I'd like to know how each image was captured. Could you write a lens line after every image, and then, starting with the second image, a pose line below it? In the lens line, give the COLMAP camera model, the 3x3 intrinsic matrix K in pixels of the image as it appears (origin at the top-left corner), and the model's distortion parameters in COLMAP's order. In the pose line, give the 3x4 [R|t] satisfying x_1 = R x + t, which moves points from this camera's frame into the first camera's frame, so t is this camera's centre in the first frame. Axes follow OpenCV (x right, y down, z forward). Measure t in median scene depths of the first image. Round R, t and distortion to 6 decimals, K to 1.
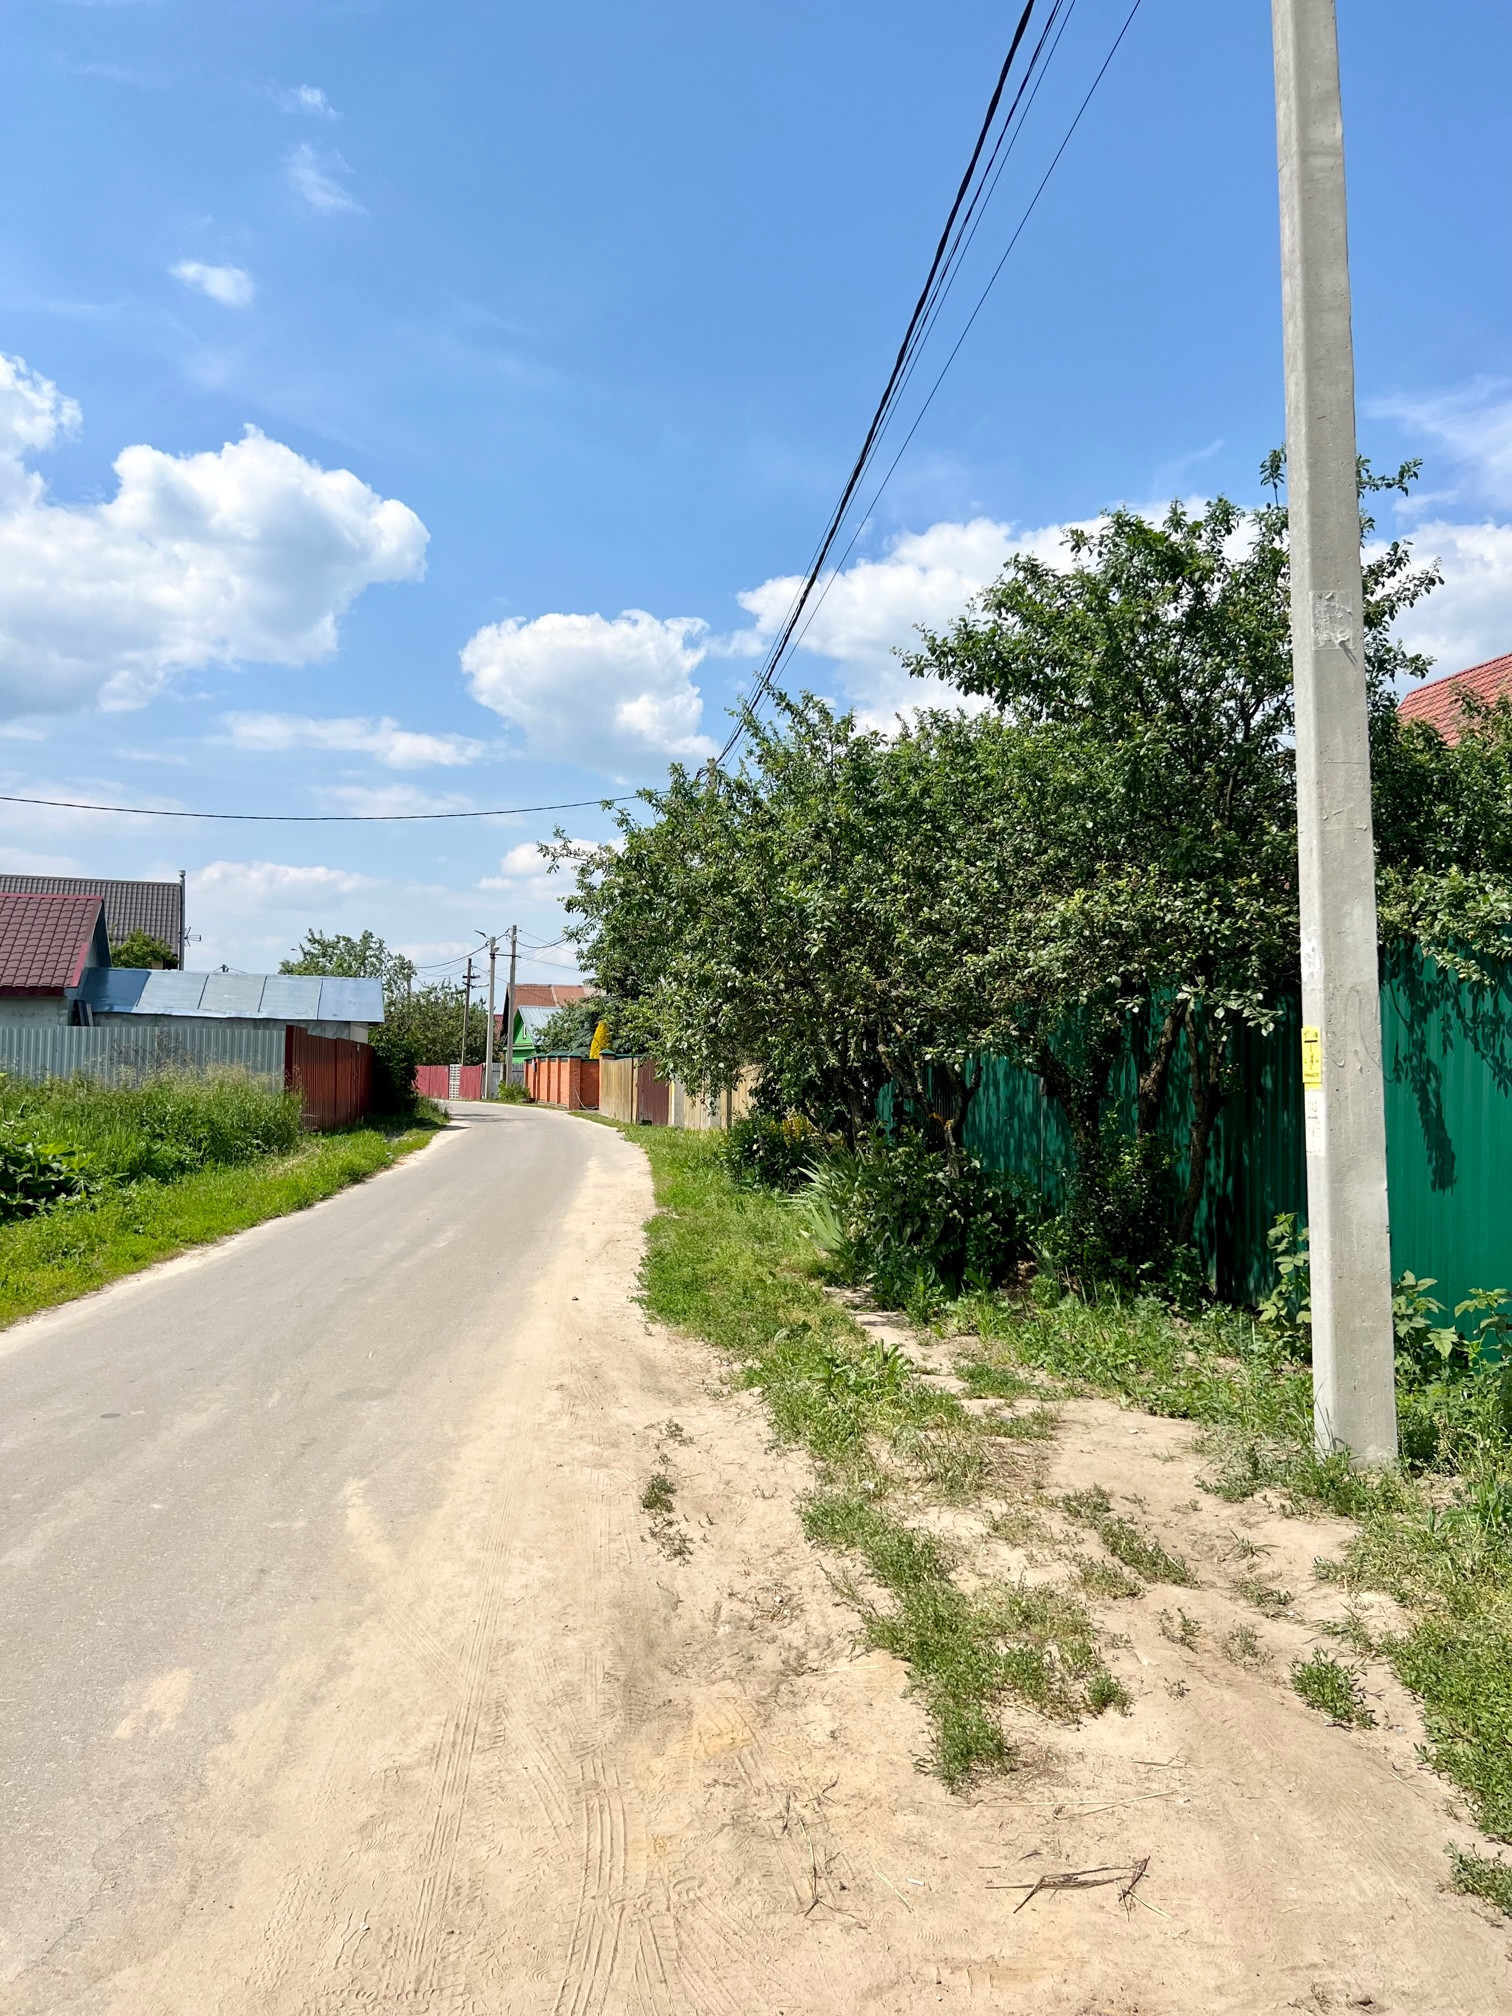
lens RADIAL K [[1497.1, 0, 758.4], [0, 1497.1, 998.9], [0, 0, 1]] dist [0.058960, -0.026628]
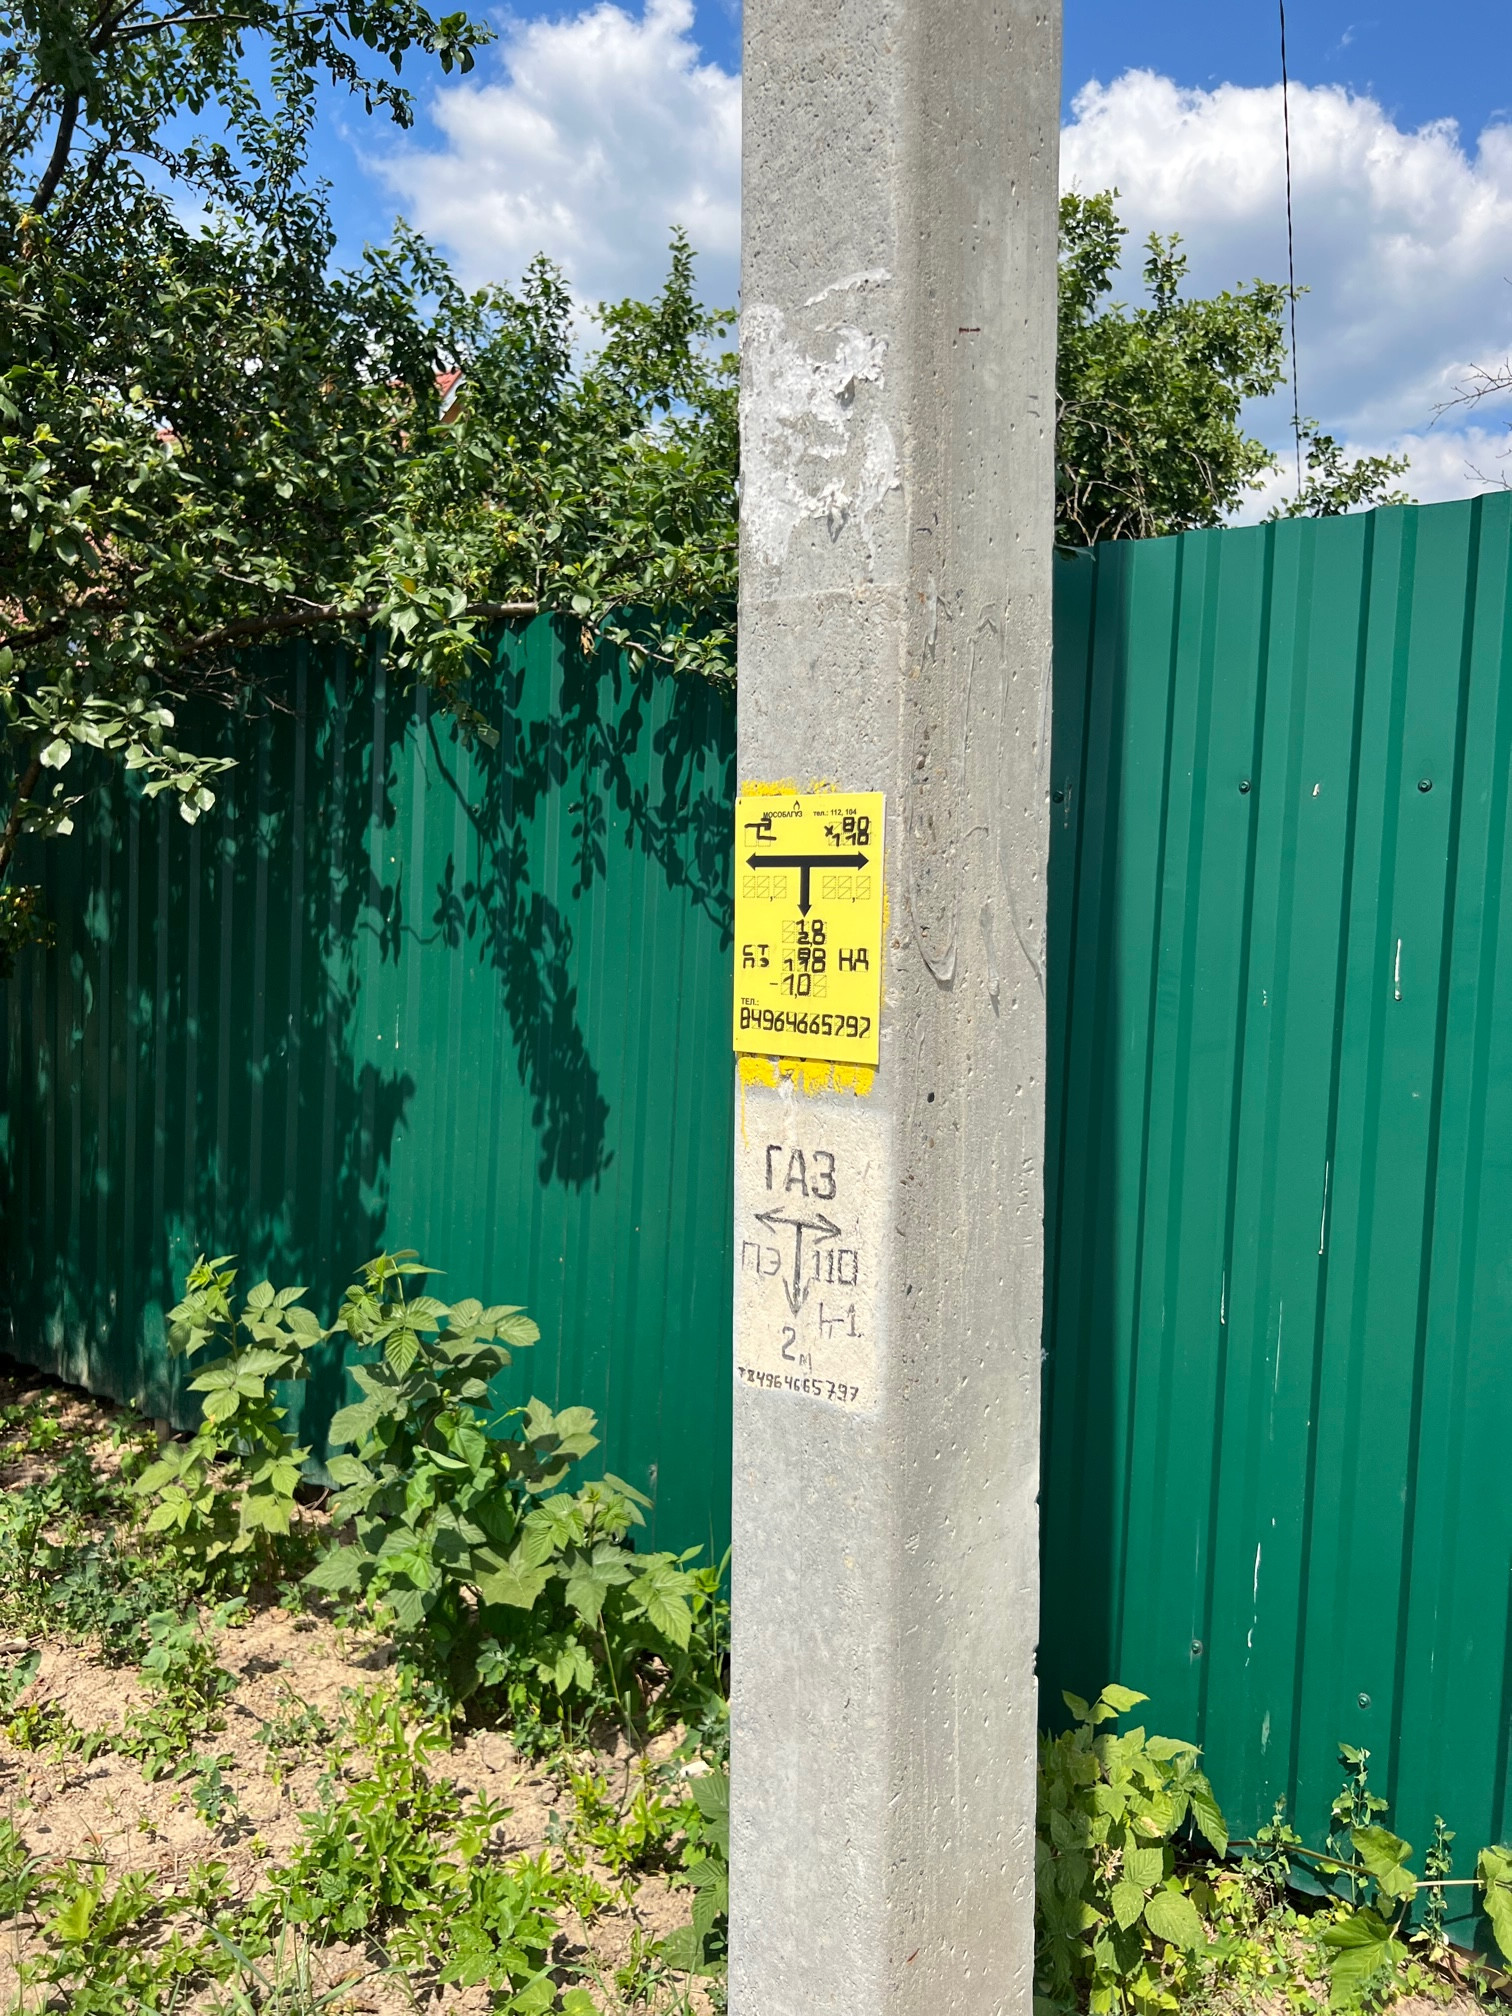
lens RADIAL K [[1497.1, 0, 757.2], [0, 1497.1, 995.4], [0, 0, 1]] dist [0.058960, -0.026628]
pose [[0.679787, -0.032842, 0.732674, 0.156904], [-0.062663, 0.992743, 0.102639, 0.019324], [-0.730728, -0.115684, 0.672796, 0.642387]]
